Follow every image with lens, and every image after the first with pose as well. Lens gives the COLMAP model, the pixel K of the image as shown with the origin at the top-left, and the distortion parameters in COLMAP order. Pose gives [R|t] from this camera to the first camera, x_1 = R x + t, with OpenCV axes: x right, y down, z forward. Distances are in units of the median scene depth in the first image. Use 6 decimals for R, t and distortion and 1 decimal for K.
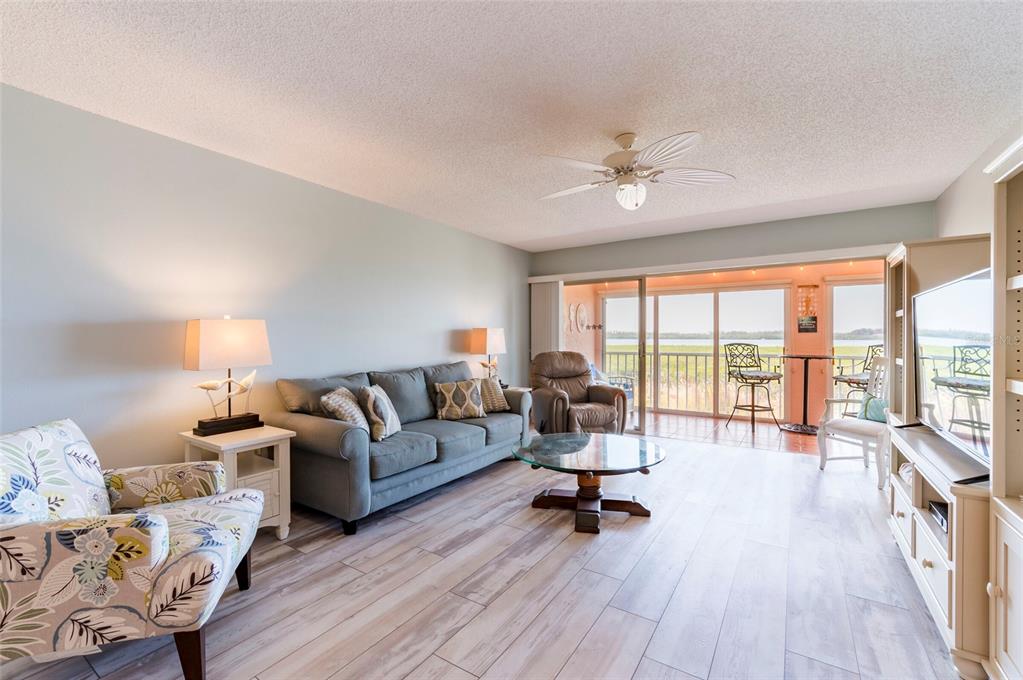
lens RADIAL K [[430.3, 0, 512.1], [0, 430.3, 337.7], [0, 0, 1]] dist [-0.002829, -0.000683]
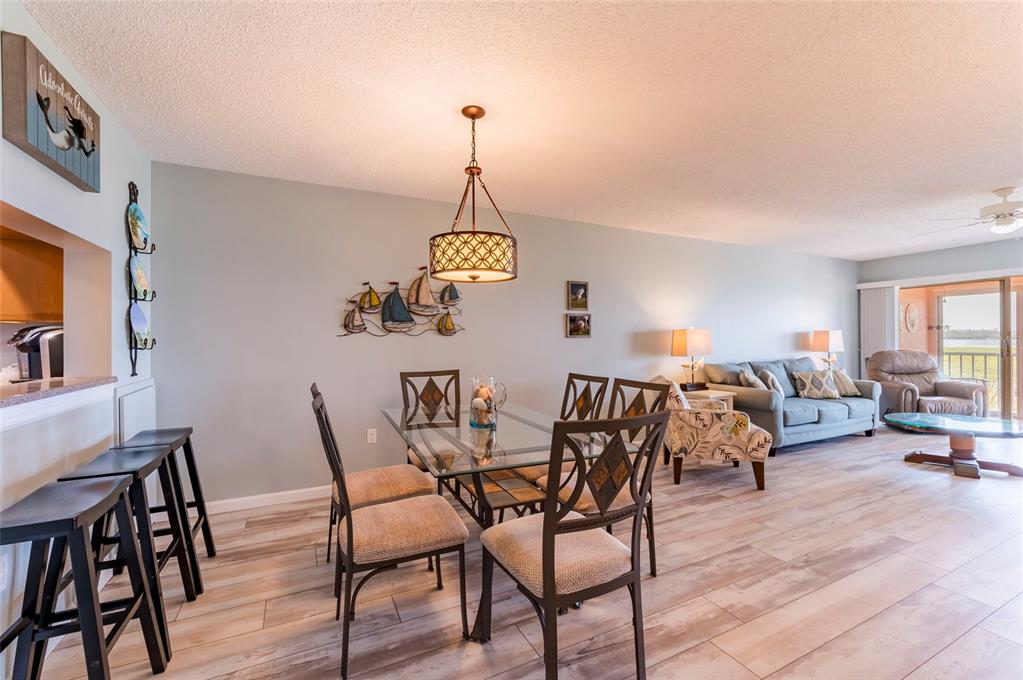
lens RADIAL K [[430.3, 0, 511.5], [0, 430.3, 340.6], [0, 0, 1]] dist [-0.002829, -0.000683]
pose [[0.863897, -0.005301, -0.503641, -0.218670], [0.006405, 0.999979, 0.000463, -0.000033], [0.503629, -0.003626, 0.863913, -0.514947]]
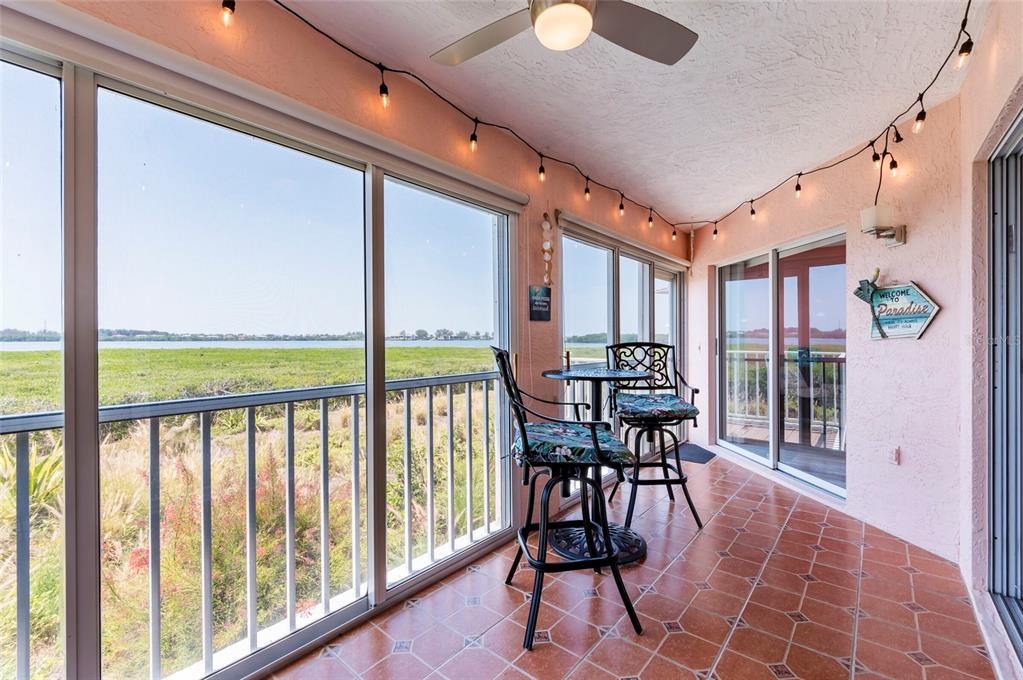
lens RADIAL K [[430.3, 0, 514.0], [0, 430.3, 331.8], [0, 0, 1]] dist [-0.002829, -0.000683]
pose [[0.114975, 0.013026, 0.993283, 0.297018], [0.003590, 0.999902, -0.013528, 0.006856], [-0.993362, 0.005121, 0.114917, 1.257968]]
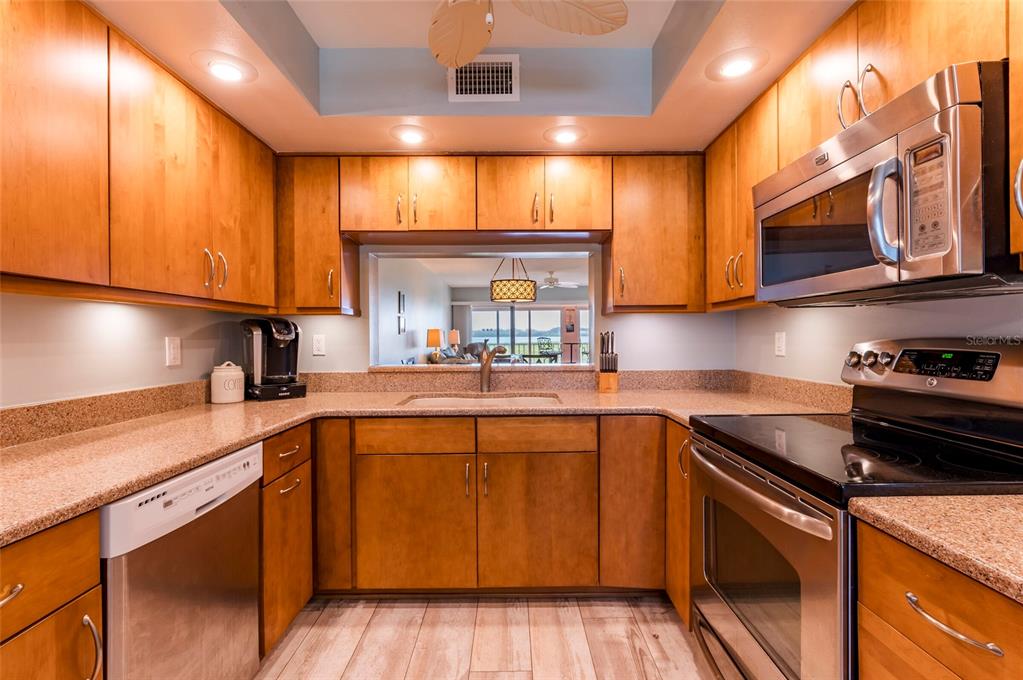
lens RADIAL K [[468.8, 0, 509.6], [0, 468.8, 337.5], [0, 0, 1]] dist [0.000089, -0.001652]
pose [[0.836555, -0.007807, 0.547828, -1.027494], [0.004544, 0.999963, 0.007312, -0.004858], [-0.547864, -0.003627, 0.836559, -0.943954]]
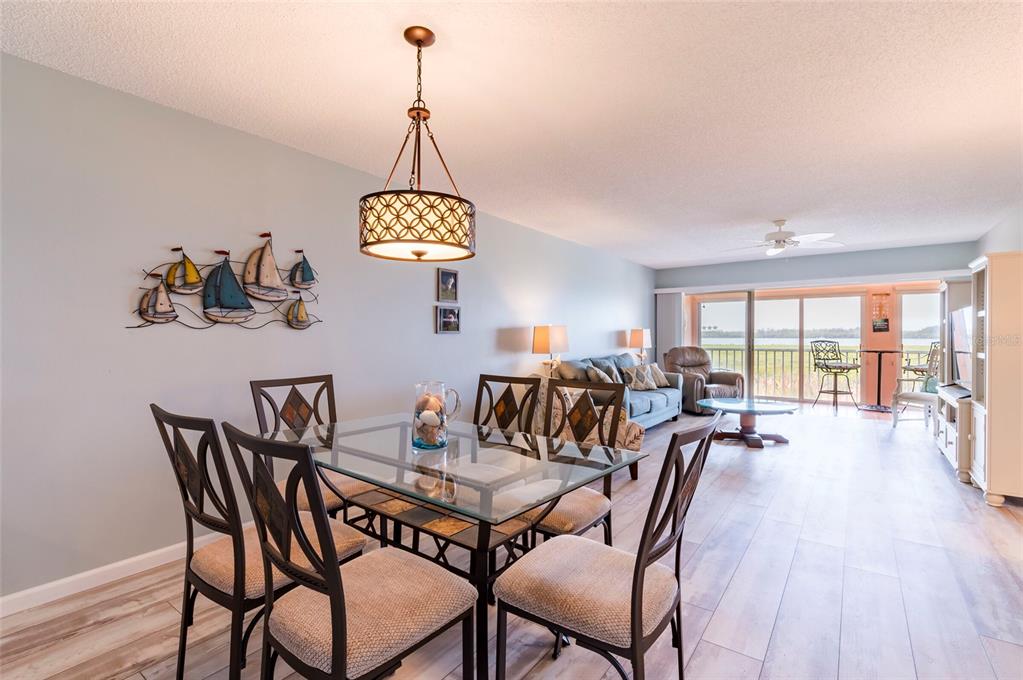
lens RADIAL K [[468.8, 0, 511.2], [0, 468.8, 339.7], [0, 0, 1]] dist [0.000089, -0.001652]
pose [[0.998672, -0.000002, -0.051517, -0.392692], [0.000374, 0.999974, 0.007217, 0.000204], [0.051515, -0.007227, 0.998646, -0.517558]]
